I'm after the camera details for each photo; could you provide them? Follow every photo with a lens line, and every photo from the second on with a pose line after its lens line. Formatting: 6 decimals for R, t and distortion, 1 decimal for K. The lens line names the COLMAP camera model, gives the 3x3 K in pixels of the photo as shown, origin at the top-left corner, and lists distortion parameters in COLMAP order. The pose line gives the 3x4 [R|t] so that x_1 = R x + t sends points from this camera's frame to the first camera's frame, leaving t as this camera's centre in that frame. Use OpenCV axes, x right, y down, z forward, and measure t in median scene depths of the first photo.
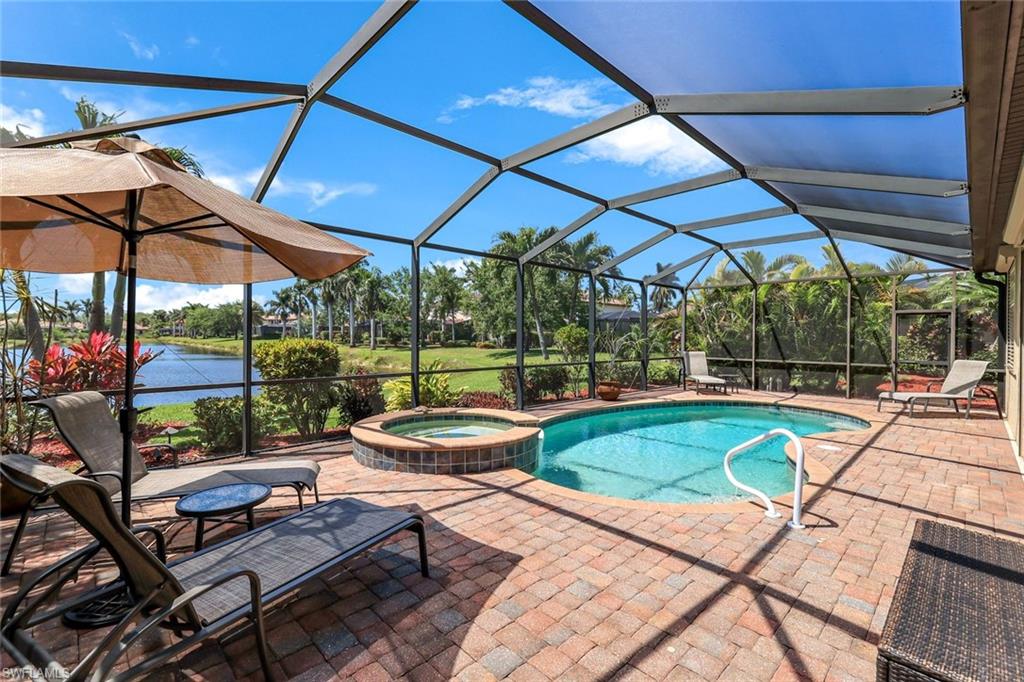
lens RADIAL K [[454.1, 0, 517.5], [0, 454.1, 334.6], [0, 0, 1]] dist [0.004764, -0.000433]
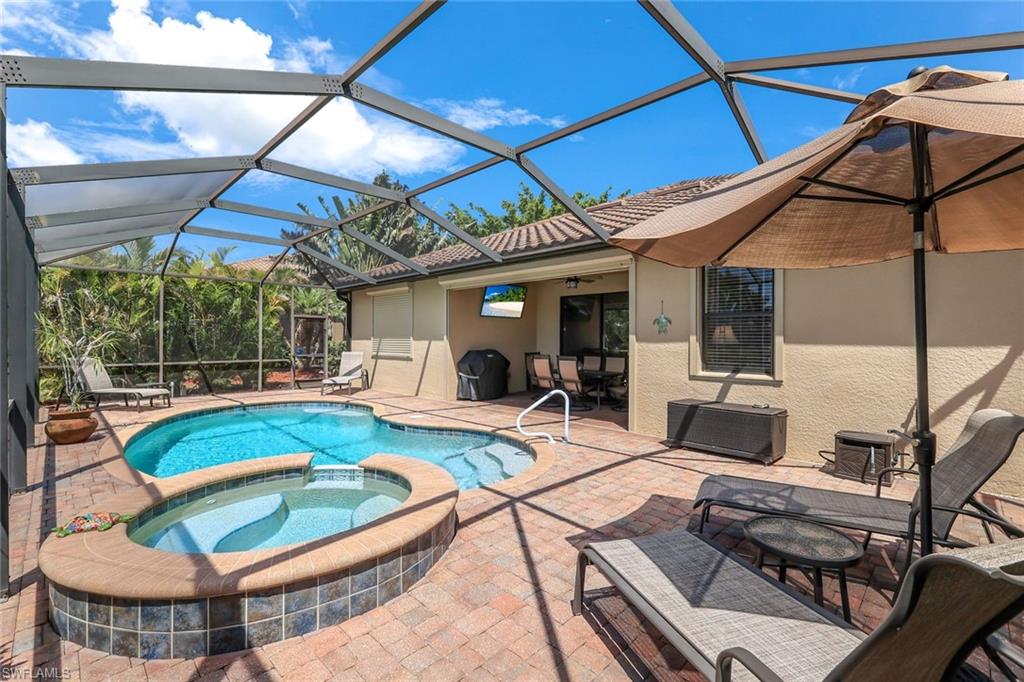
lens RADIAL K [[454.1, 0, 506.6], [0, 454.1, 338.2], [0, 0, 1]] dist [0.004764, -0.000433]
pose [[-0.011313, -0.004734, 0.999925, -1.059853], [-0.006079, 0.999971, 0.004665, 0.002064], [-0.999918, -0.006026, -0.011341, 1.125677]]
